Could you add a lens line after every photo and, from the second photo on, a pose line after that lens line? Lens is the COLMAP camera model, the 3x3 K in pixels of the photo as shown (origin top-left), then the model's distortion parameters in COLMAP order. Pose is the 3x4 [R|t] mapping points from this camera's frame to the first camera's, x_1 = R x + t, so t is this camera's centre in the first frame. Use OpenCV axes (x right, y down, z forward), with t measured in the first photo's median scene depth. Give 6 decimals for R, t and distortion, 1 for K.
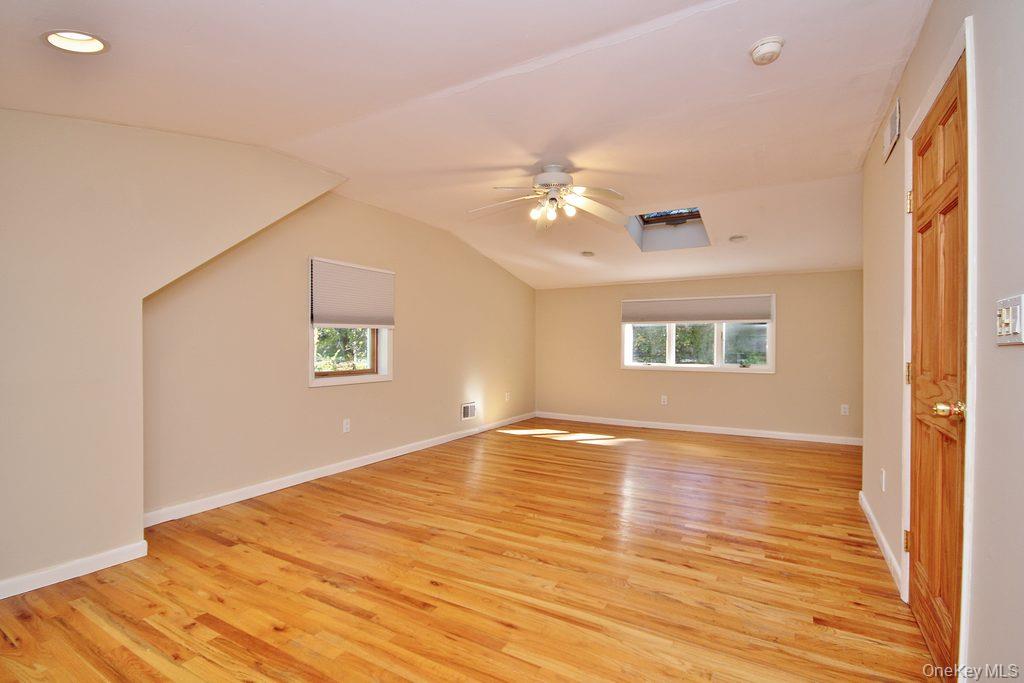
lens RADIAL K [[472.7, 0, 517.4], [0, 472.7, 344.2], [0, 0, 1]] dist [-0.001041, -0.003383]
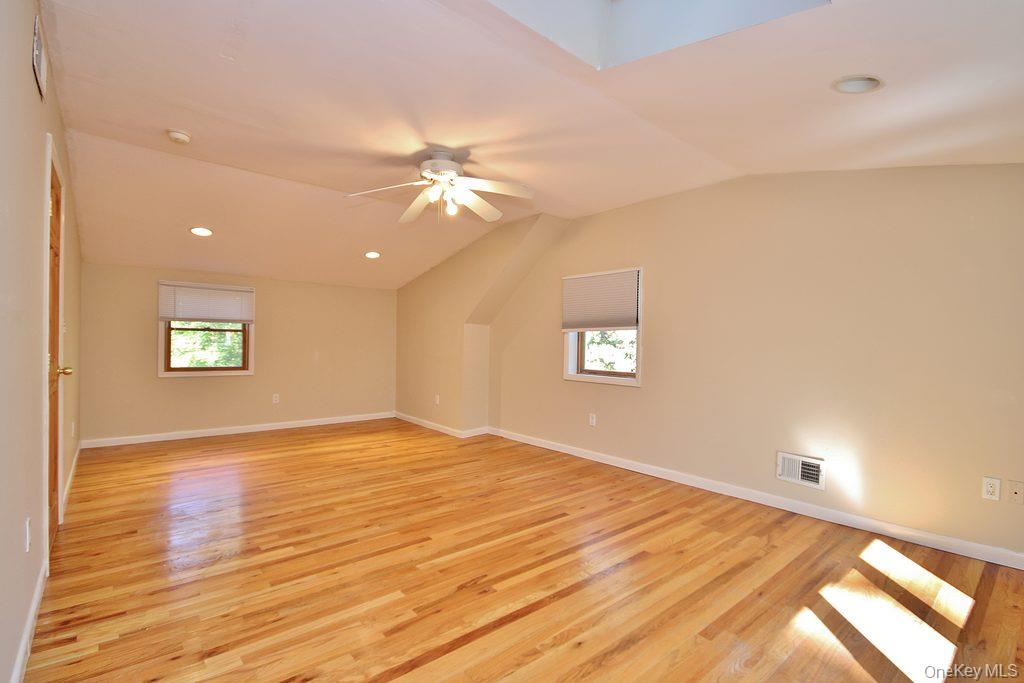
lens RADIAL K [[472.7, 0, 518.6], [0, 472.7, 341.7], [0, 0, 1]] dist [-0.001041, -0.003383]
pose [[-0.333820, -0.010046, -0.942583, 1.007375], [-0.017932, 0.999830, -0.004306, -0.005069], [0.942466, 0.015465, -0.333943, 1.615668]]
